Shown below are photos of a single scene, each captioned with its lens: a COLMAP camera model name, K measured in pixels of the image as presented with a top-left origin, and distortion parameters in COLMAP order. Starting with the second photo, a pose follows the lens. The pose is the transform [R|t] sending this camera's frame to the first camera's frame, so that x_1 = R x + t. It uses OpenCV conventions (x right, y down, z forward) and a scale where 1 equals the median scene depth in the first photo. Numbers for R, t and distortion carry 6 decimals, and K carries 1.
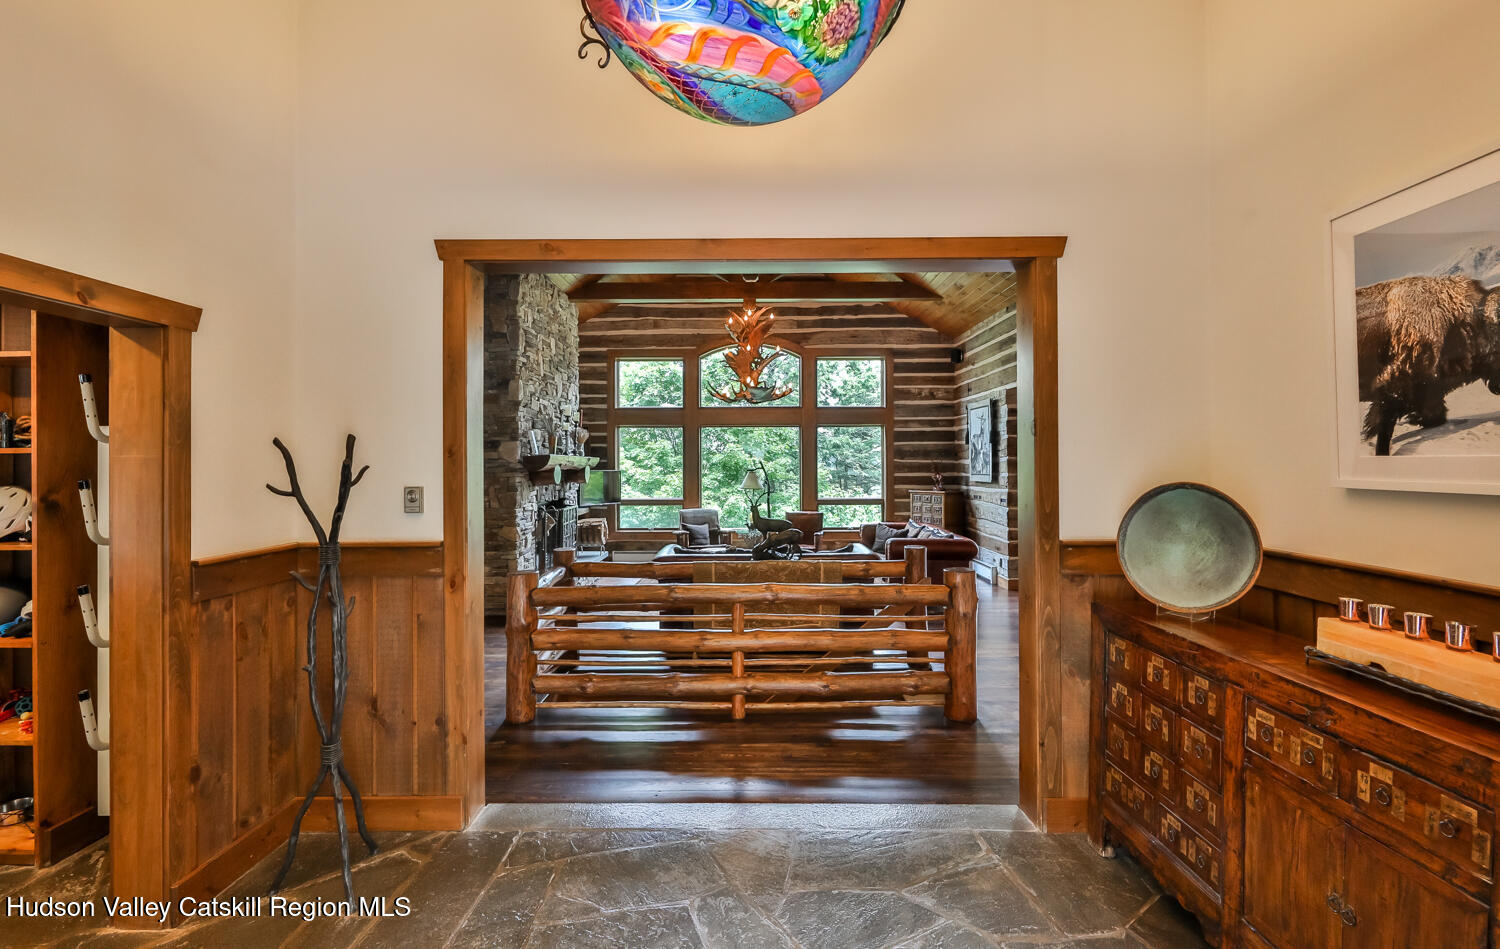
lens RADIAL K [[668.7, 0, 754.9], [0, 668.7, 459.3], [0, 0, 1]] dist [-0.003748, -0.000094]
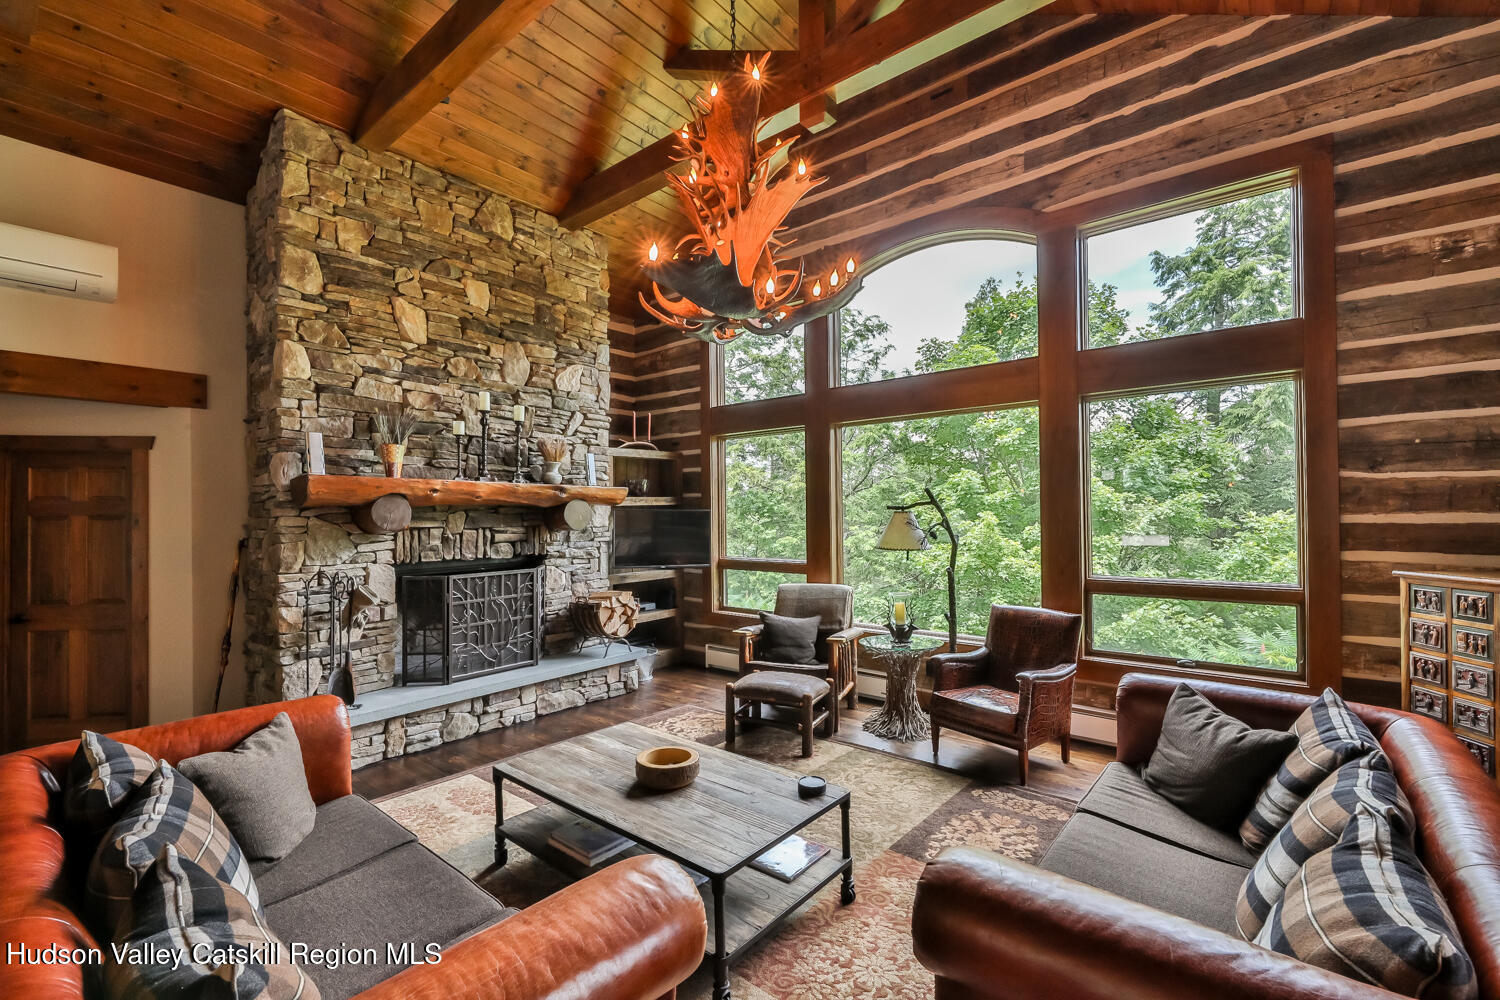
lens RADIAL K [[646.7, 0, 745.6], [0, 646.7, 511.8], [0, 0, 1]] dist [0.001396, -0.000630]
pose [[0.778371, -0.007421, -0.627761, 0.180464], [0.009057, 0.999959, -0.000592, 0.017484], [0.627739, -0.005225, 0.778406, 0.569938]]
